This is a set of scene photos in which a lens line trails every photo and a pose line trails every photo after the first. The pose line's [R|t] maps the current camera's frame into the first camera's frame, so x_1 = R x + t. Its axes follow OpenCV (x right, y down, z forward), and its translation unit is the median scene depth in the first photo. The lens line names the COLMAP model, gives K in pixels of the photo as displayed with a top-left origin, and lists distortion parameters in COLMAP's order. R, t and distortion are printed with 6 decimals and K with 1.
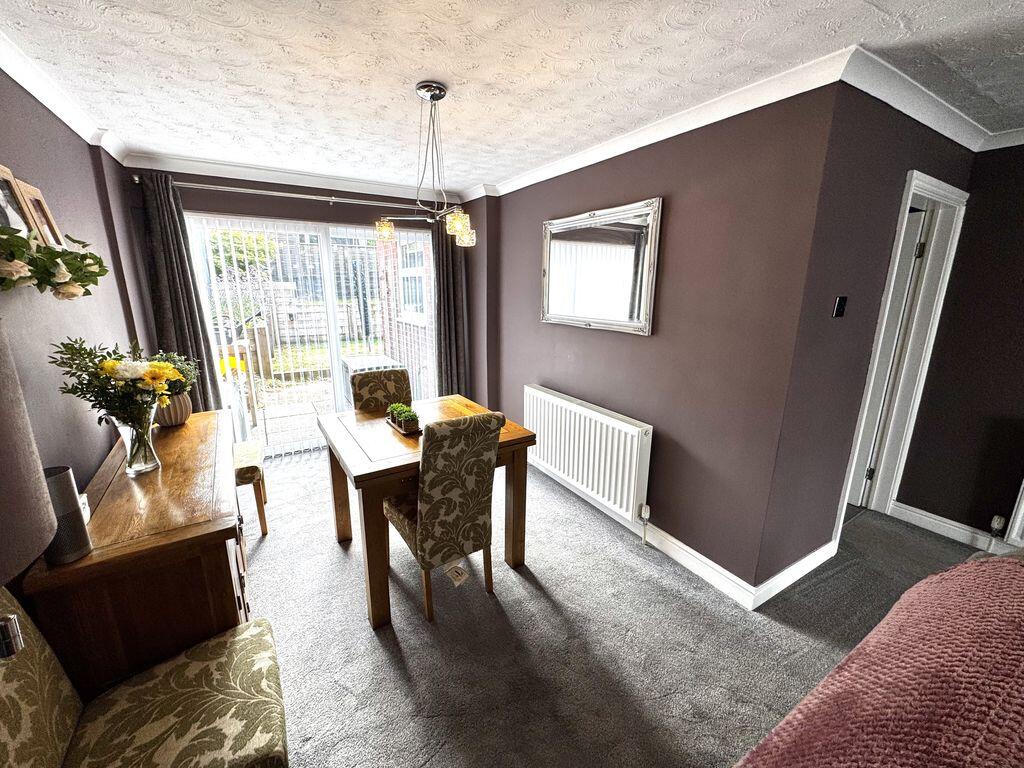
lens RADIAL K [[413.3, 0, 511.1], [0, 413.3, 379.7], [0, 0, 1]] dist [0.000486, -0.000034]
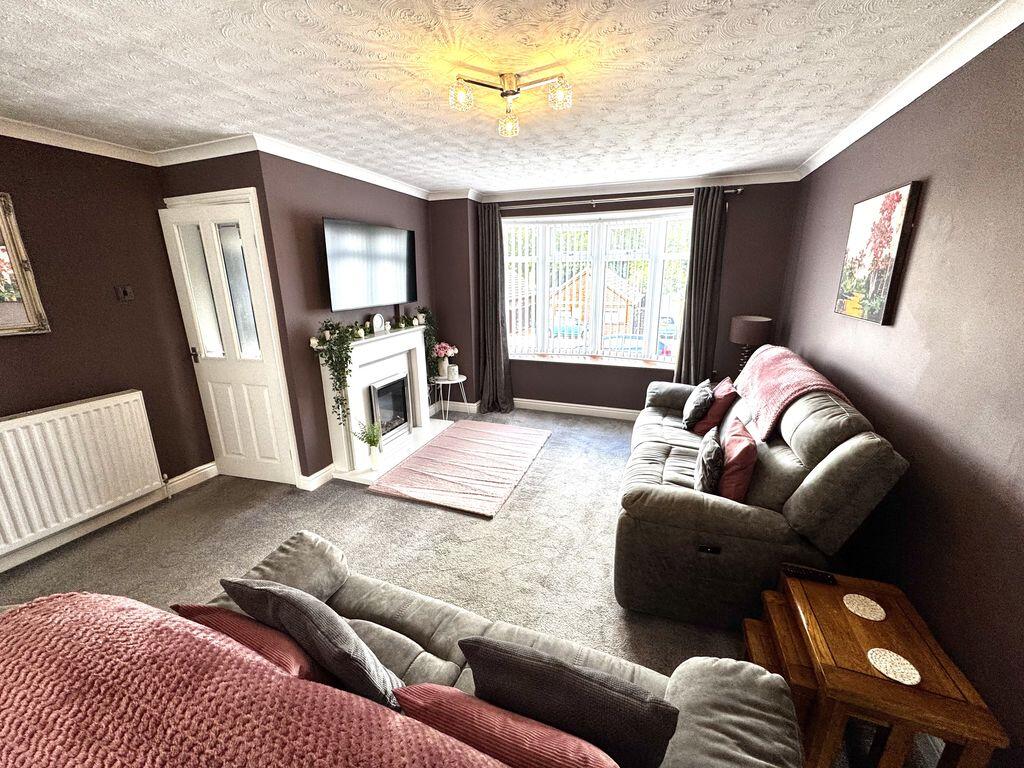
lens RADIAL K [[413.3, 0, 509.9], [0, 413.3, 382.4], [0, 0, 1]] dist [0.000486, -0.000034]
pose [[-0.594966, -0.194555, 0.779849, 0.188456], [0.202069, 0.902891, 0.379414, -0.152687], [-0.777935, 0.383322, -0.497876, 0.591760]]
